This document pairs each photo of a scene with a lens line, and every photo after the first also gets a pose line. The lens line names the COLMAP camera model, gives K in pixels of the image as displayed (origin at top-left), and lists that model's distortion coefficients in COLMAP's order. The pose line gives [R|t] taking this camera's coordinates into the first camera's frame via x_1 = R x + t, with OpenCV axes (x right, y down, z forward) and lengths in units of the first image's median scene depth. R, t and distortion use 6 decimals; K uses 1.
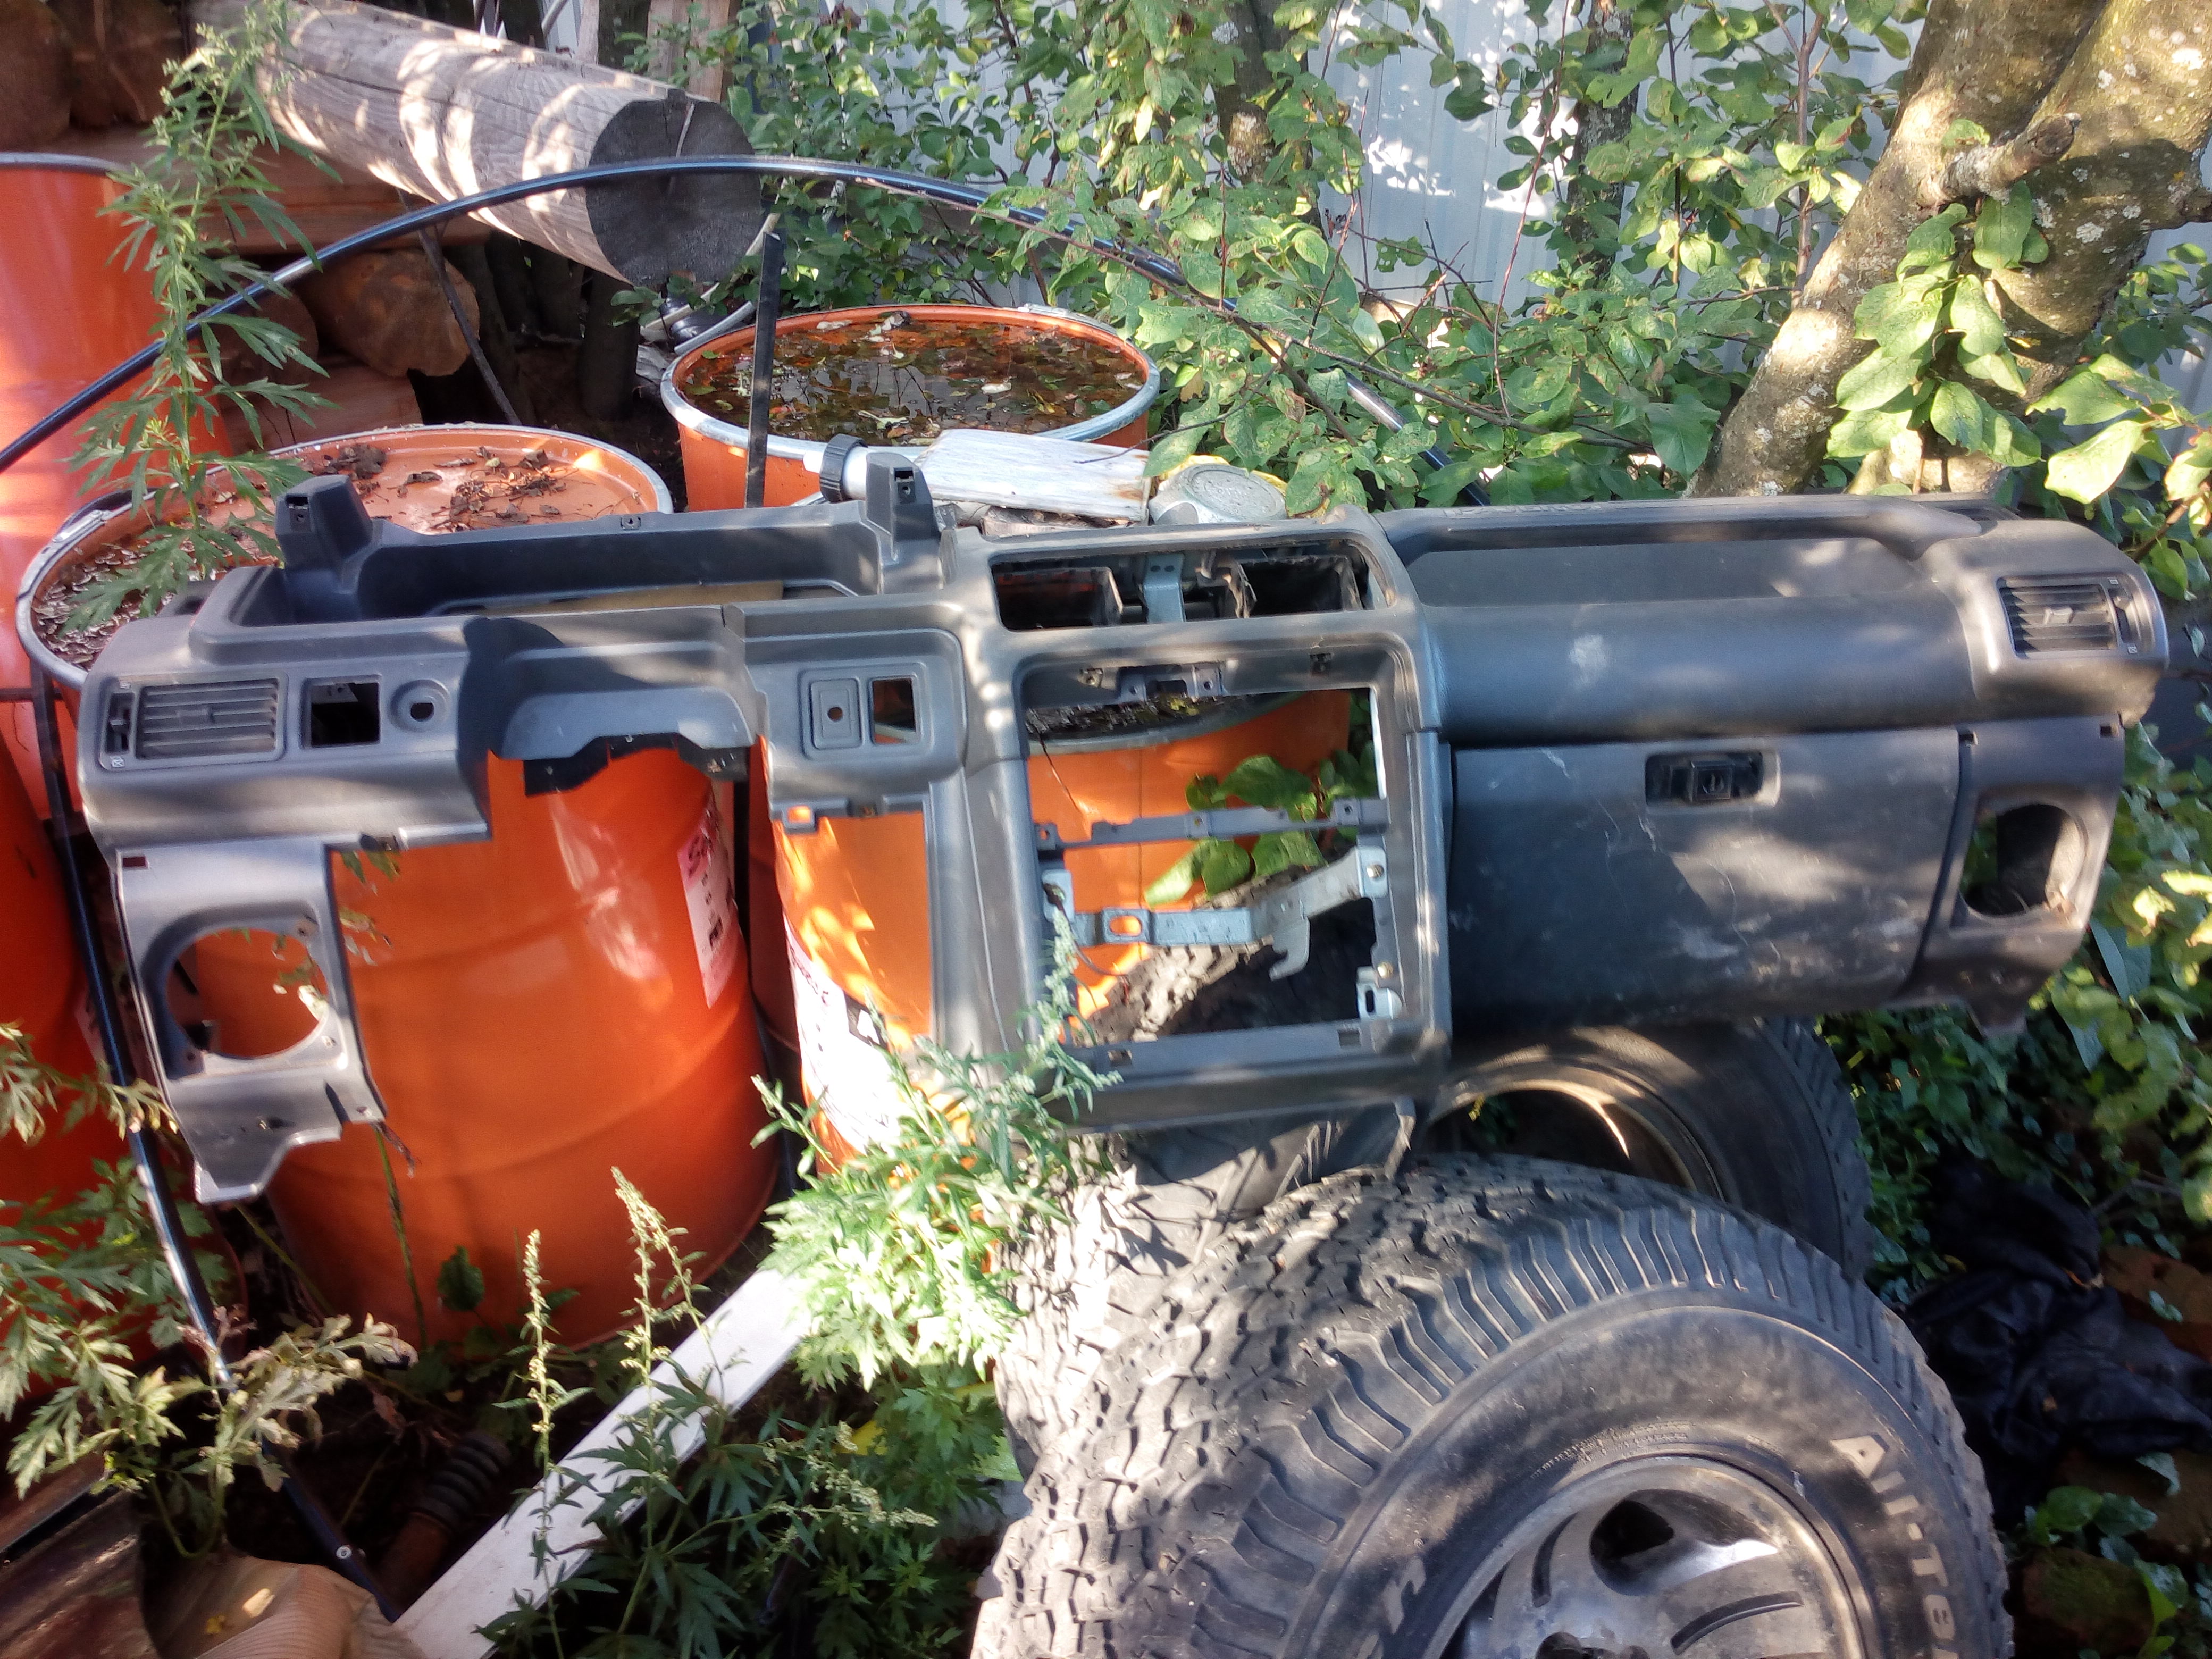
lens RADIAL K [[1628.1, 0, 1106.0], [0, 1628.1, 829.5], [0, 0, 1]] dist [0.037639, -0.055422]
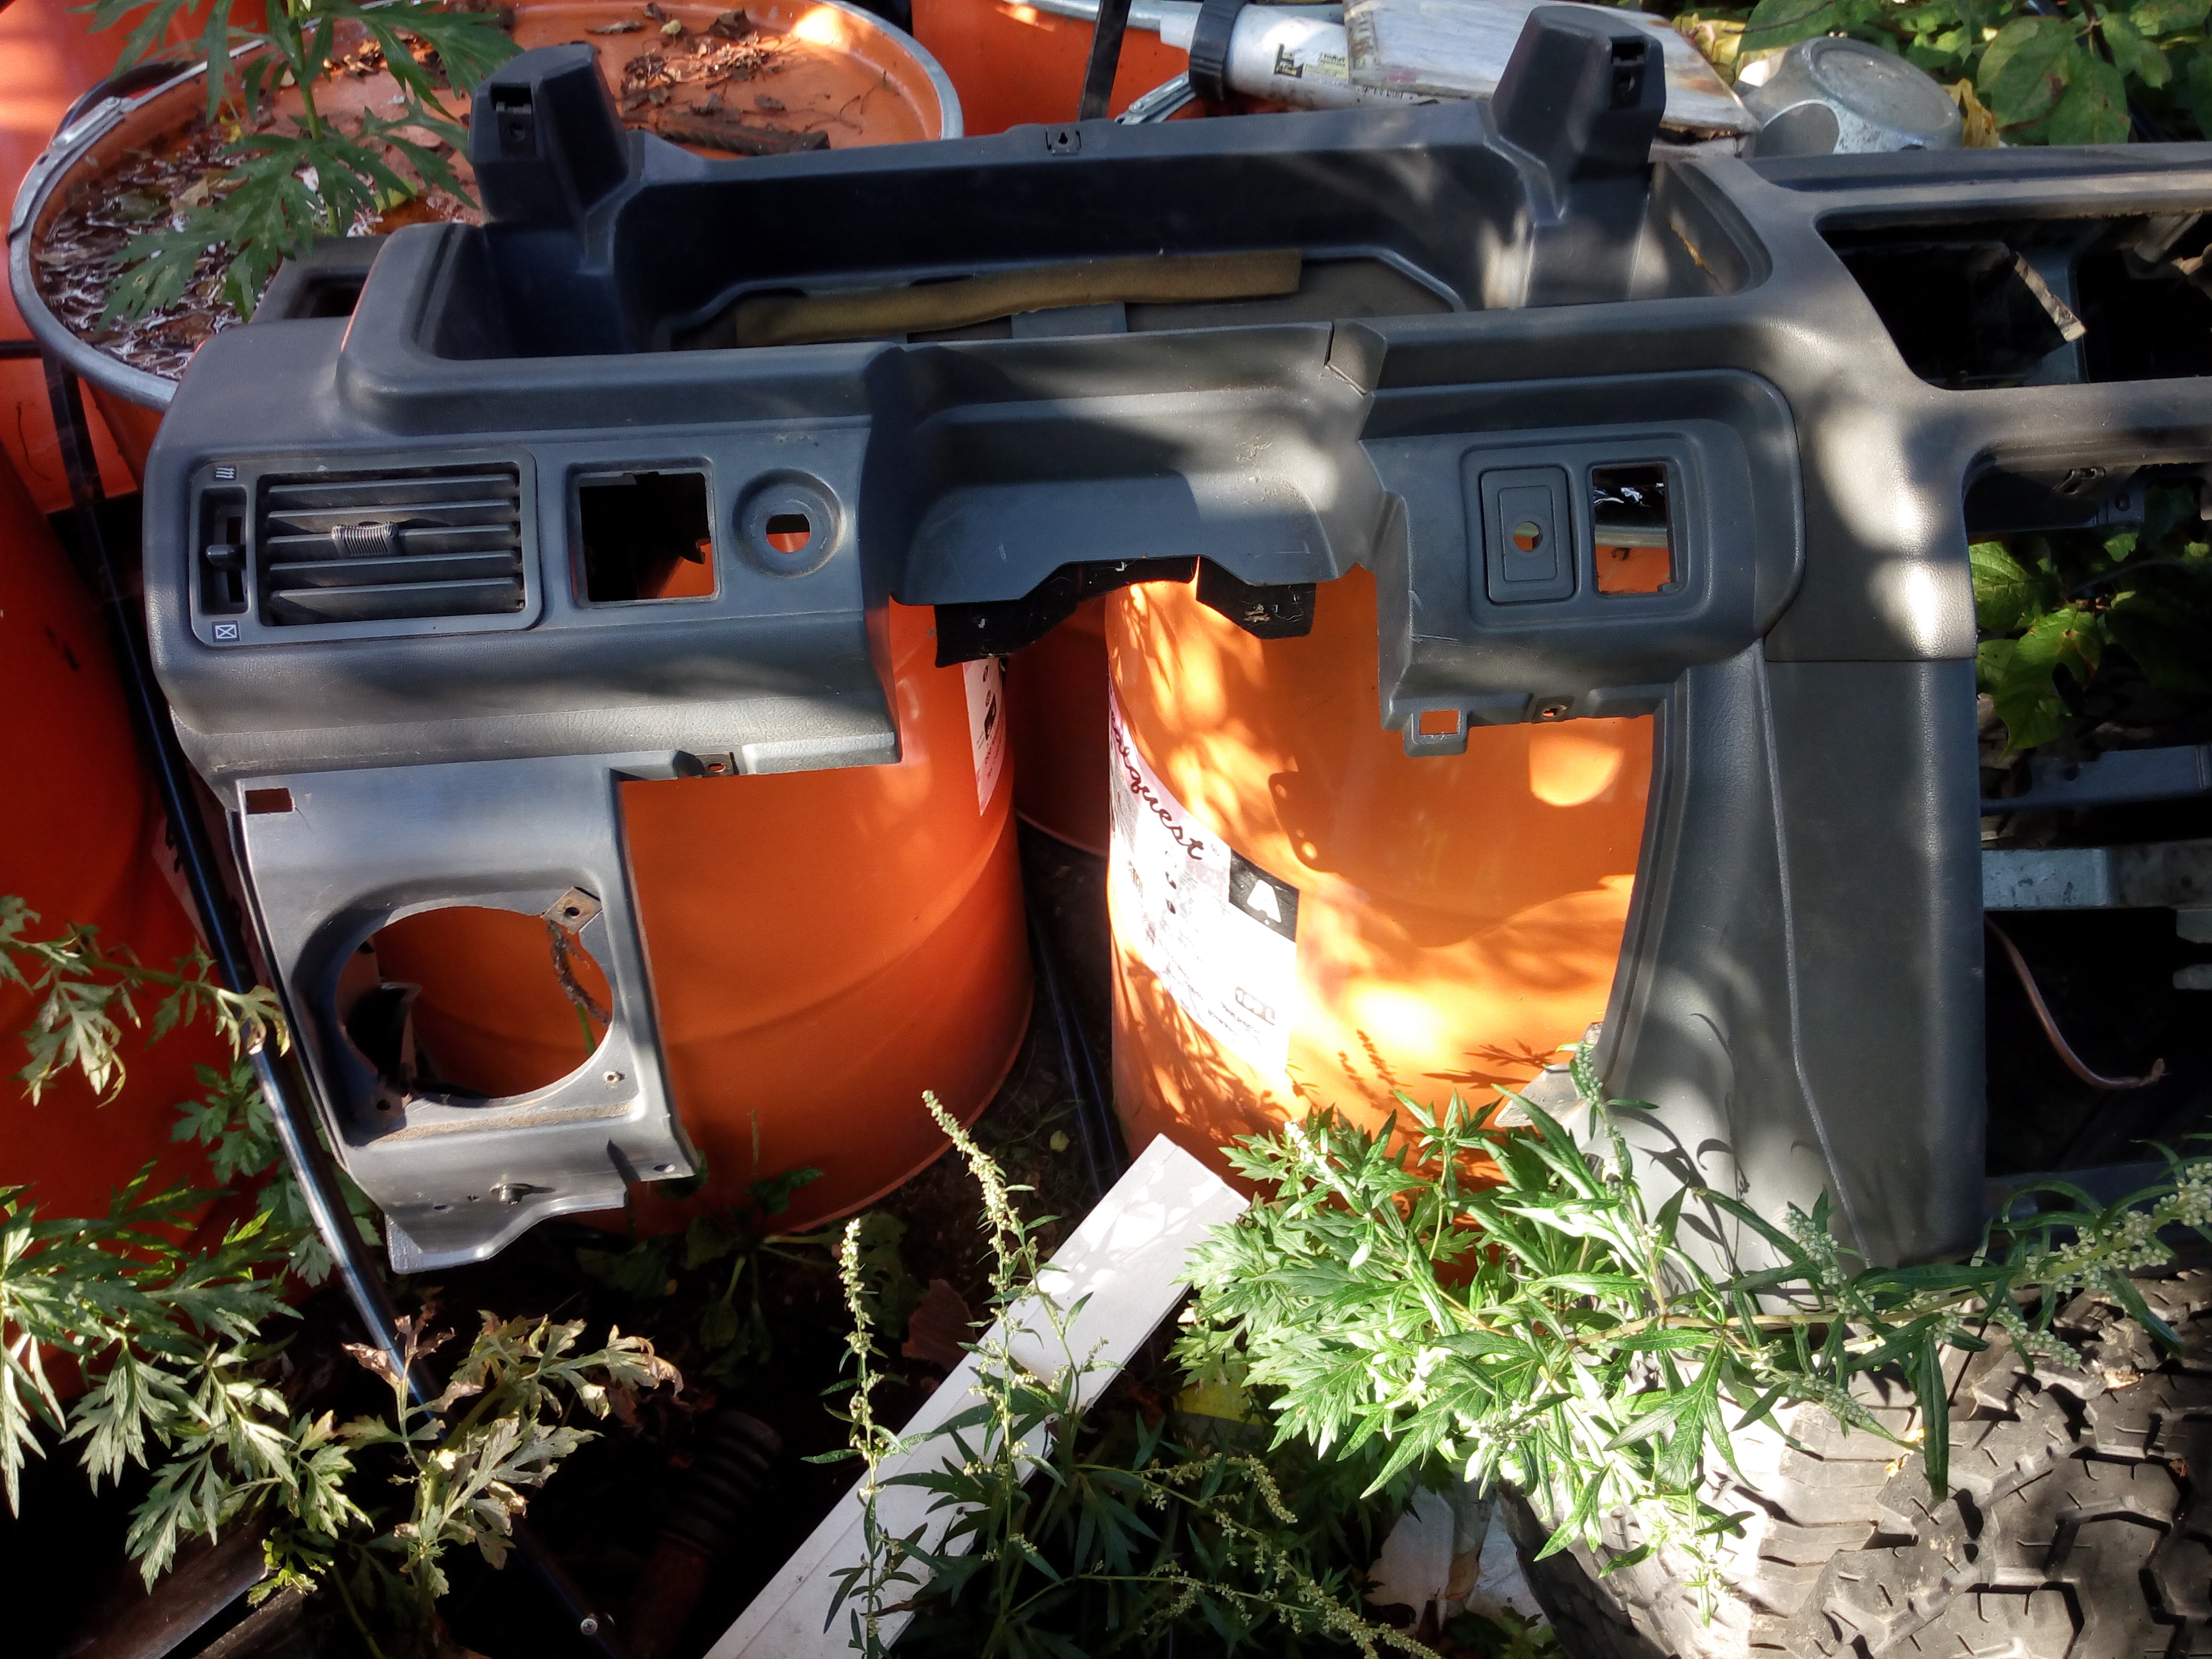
lens RADIAL K [[1698.1, 0, 1138.2], [0, 1698.1, 816.7], [0, 0, 1]] dist [0.102753, -0.147082]
pose [[0.999350, 0.026737, -0.024176, -0.240731], [-0.021354, 0.979458, 0.200514, -0.079021], [0.029041, -0.199867, 0.979392, 0.369872]]
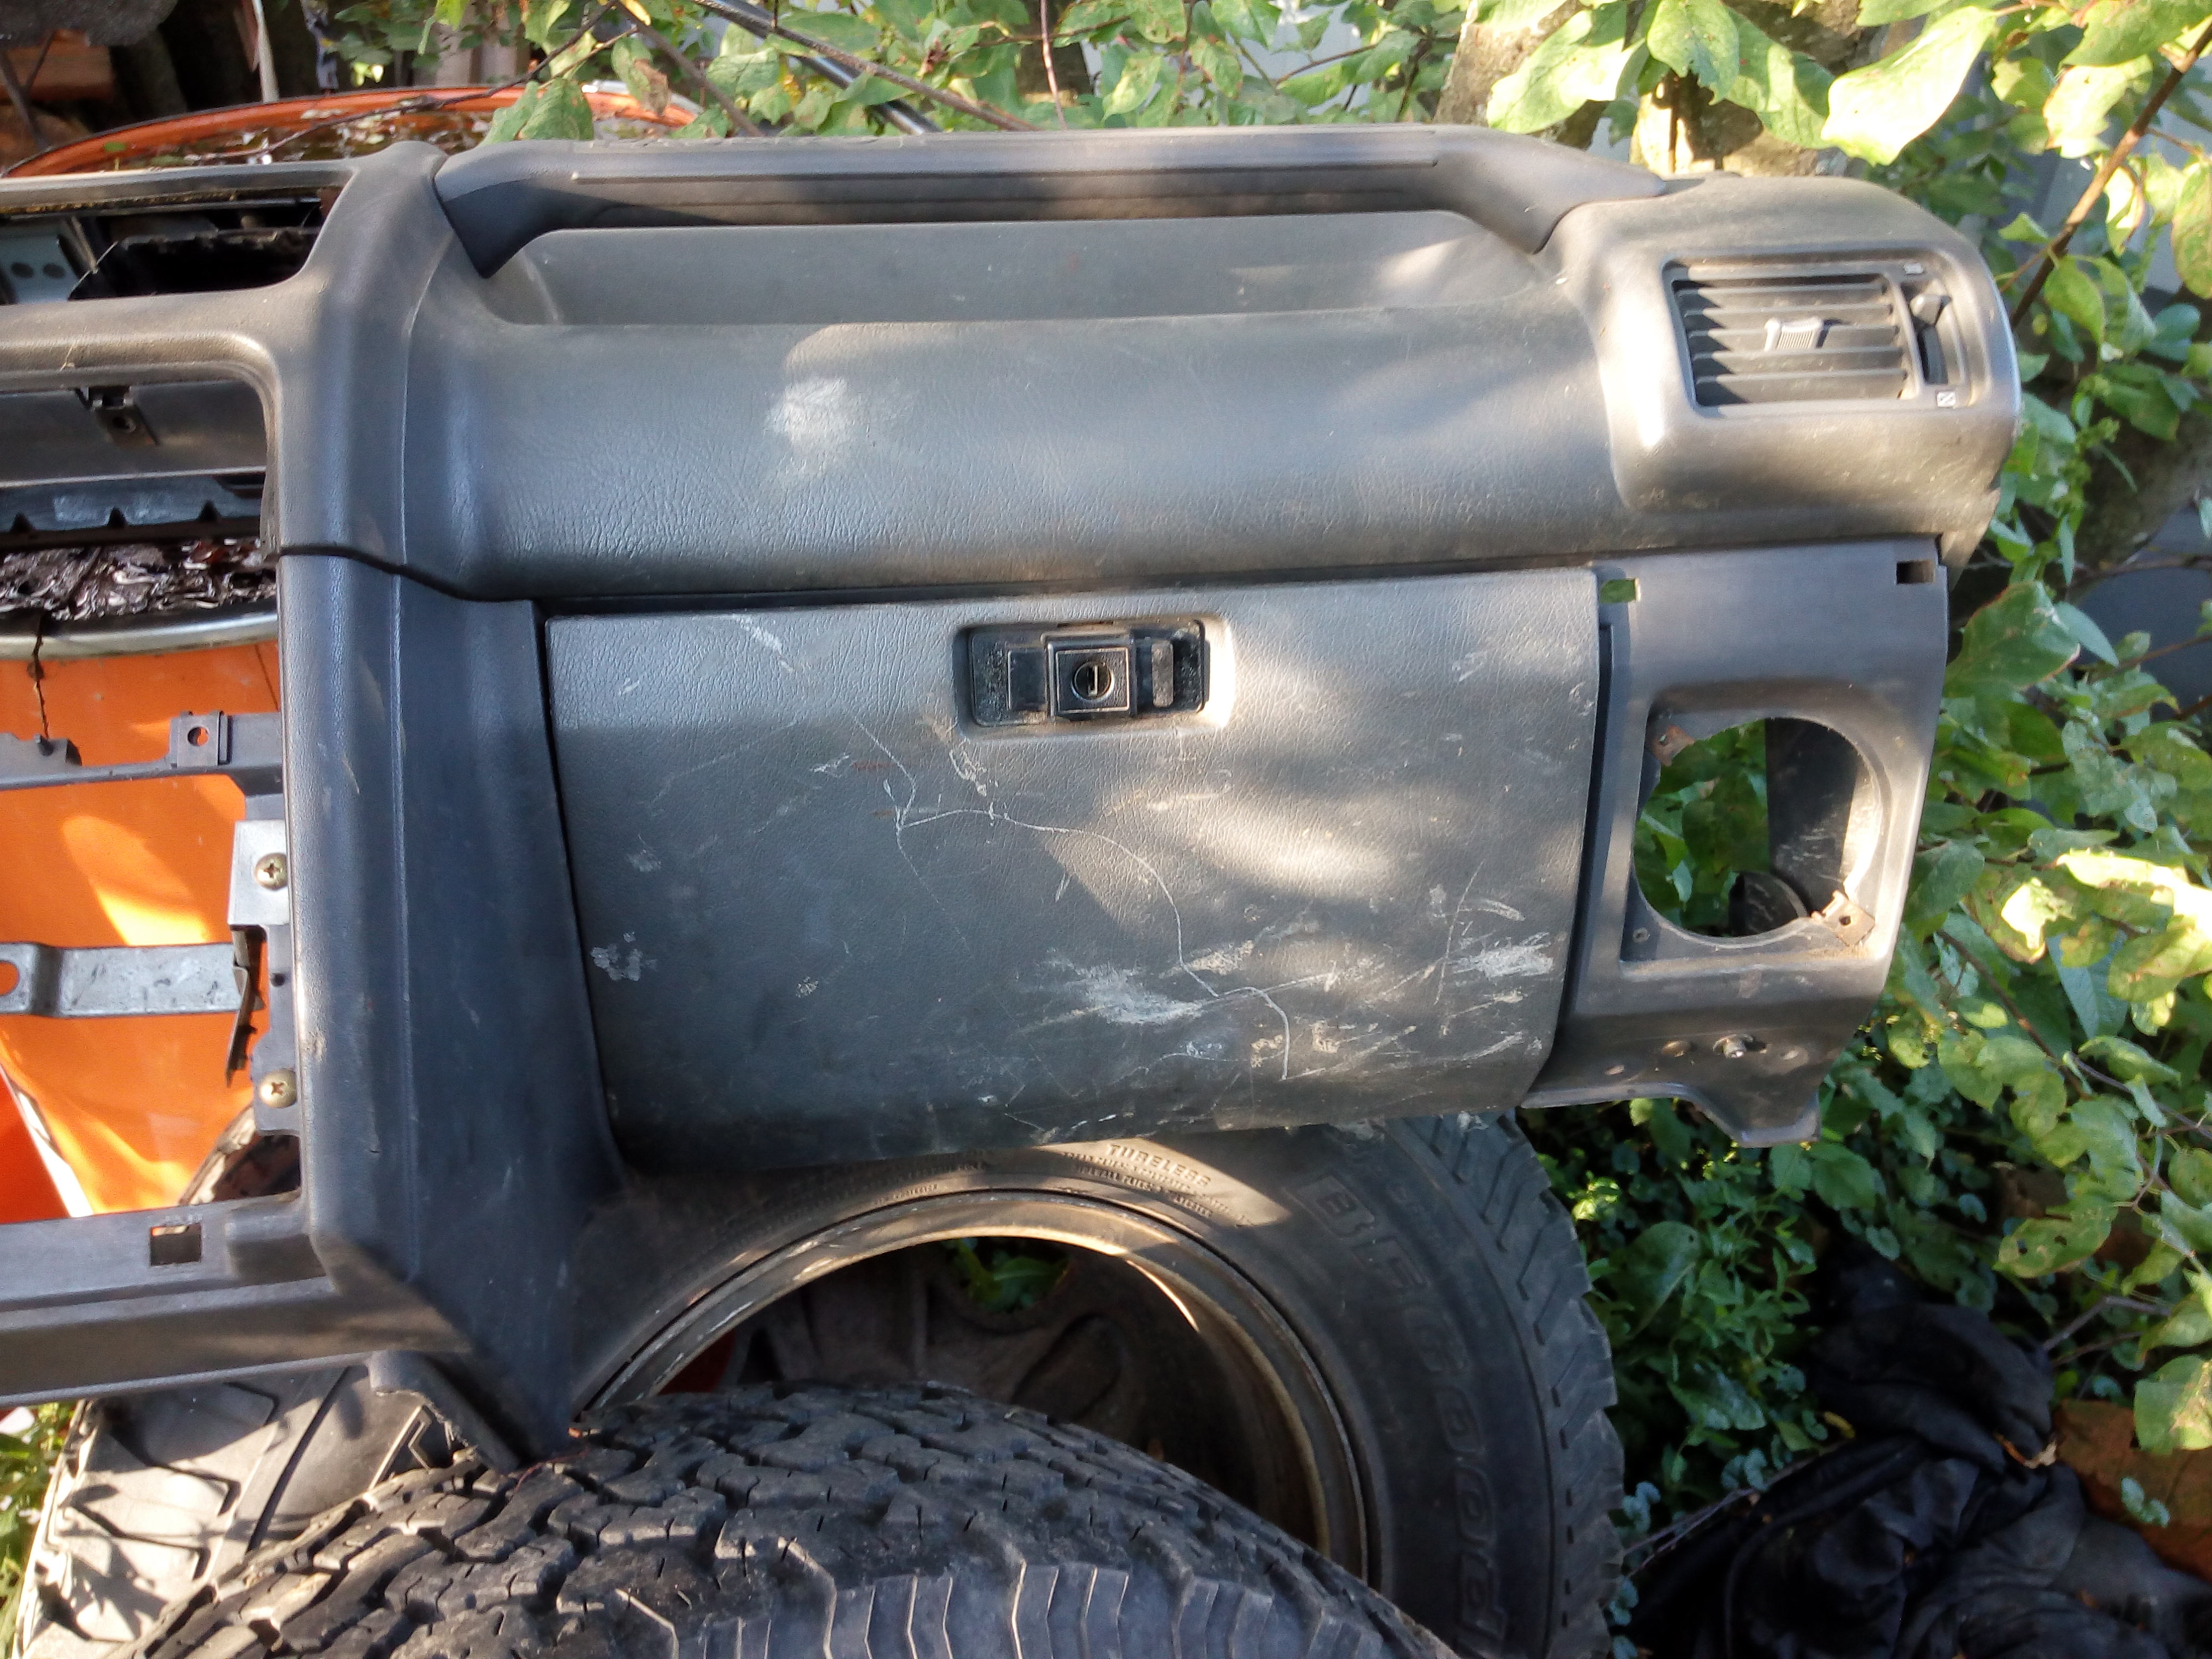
lens RADIAL K [[1698.1, 0, 1138.2], [0, 1698.1, 816.7], [0, 0, 1]] dist [0.102753, -0.147082]
pose [[0.999938, -0.011071, 0.001250, 0.352792], [0.011060, 0.999908, 0.007799, 0.007932], [-0.001336, -0.007785, 0.999969, 0.442955]]
